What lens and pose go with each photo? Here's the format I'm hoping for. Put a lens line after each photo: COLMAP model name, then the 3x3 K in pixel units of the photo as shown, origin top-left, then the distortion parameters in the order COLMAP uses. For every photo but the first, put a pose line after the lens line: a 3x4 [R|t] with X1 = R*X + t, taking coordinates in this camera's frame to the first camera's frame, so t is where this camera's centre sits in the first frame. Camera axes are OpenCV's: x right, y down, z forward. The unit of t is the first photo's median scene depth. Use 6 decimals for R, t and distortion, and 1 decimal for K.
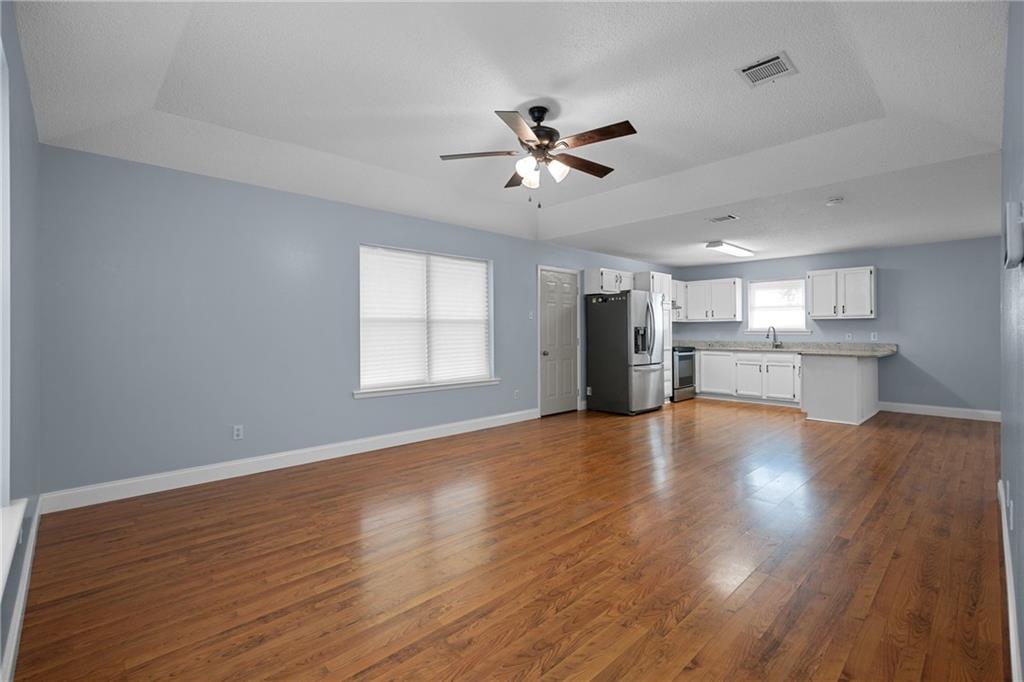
lens RADIAL K [[470.0, 0, 503.9], [0, 470.0, 331.3], [0, 0, 1]] dist [-0.003836, 0.001188]
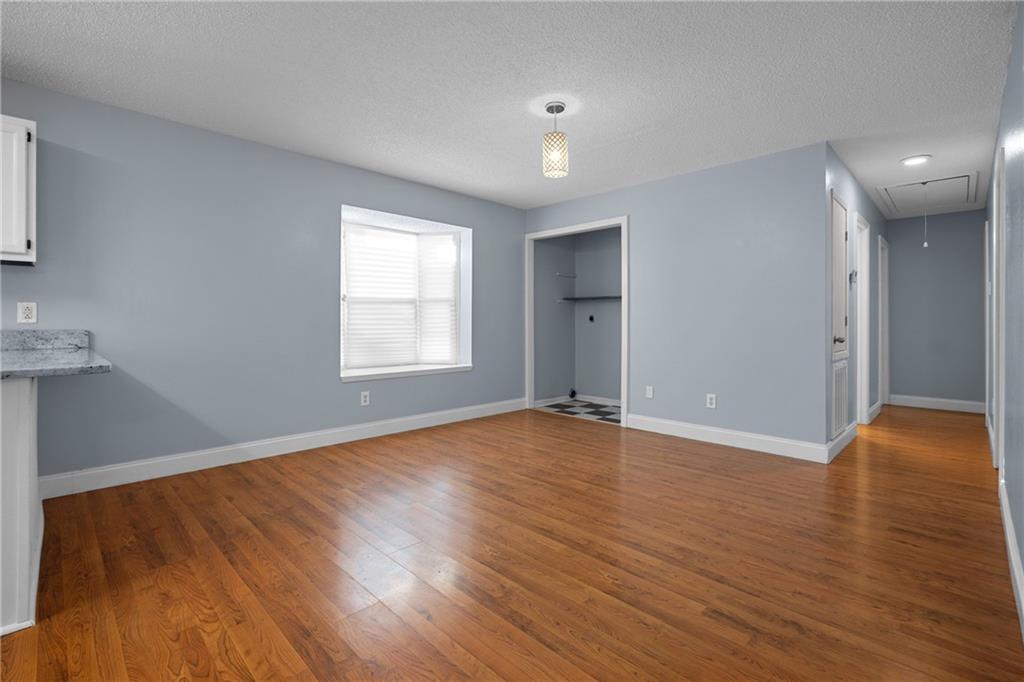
lens RADIAL K [[470.0, 0, 498.8], [0, 470.0, 323.5], [0, 0, 1]] dist [-0.003836, 0.001188]
pose [[-0.001600, -0.004471, 0.999989, 0.376820], [-0.002915, 0.999986, 0.004467, 0.016412], [-0.999994, -0.002908, -0.001613, 0.573574]]
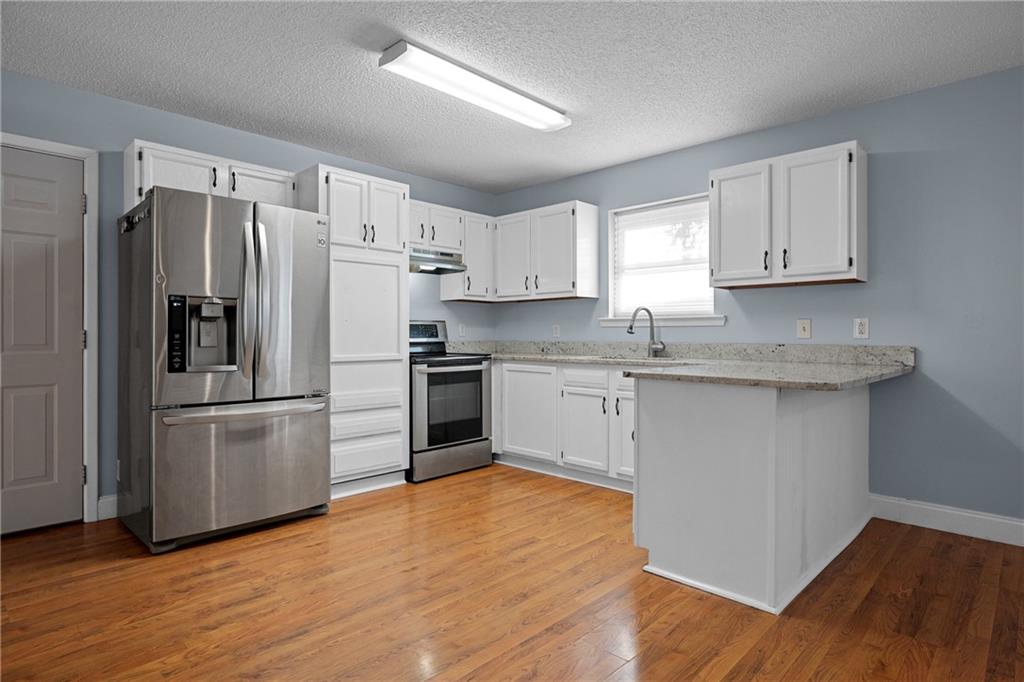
lens RADIAL K [[544.9, 0, 514.9], [0, 544.9, 338.0], [0, 0, 1]] dist [-0.004383, 0.002079]
pose [[0.999413, 0.002944, 0.034118, 0.452409], [-0.003100, 0.999985, 0.004509, 0.017134], [-0.034104, -0.004612, 0.999408, 0.518300]]
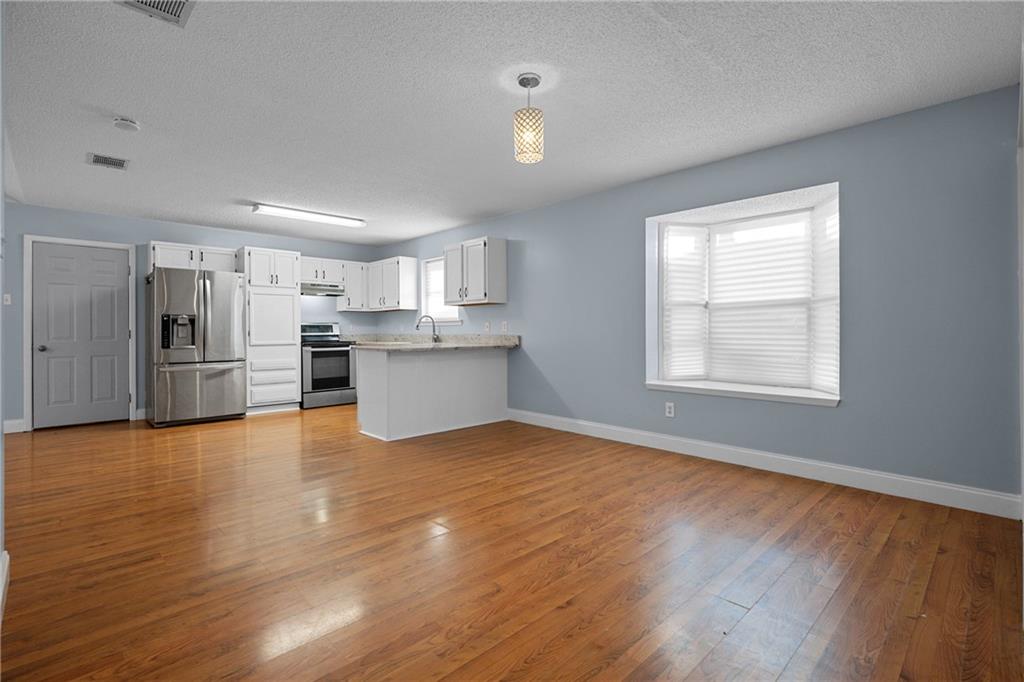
lens RADIAL K [[470.0, 0, 513.9], [0, 470.0, 331.4], [0, 0, 1]] dist [-0.003836, 0.001188]
pose [[0.999995, -0.003172, -0.000832, 0.752576], [0.003174, 0.999991, 0.002802, 0.016367], [0.000823, -0.002804, 0.999996, 0.194964]]
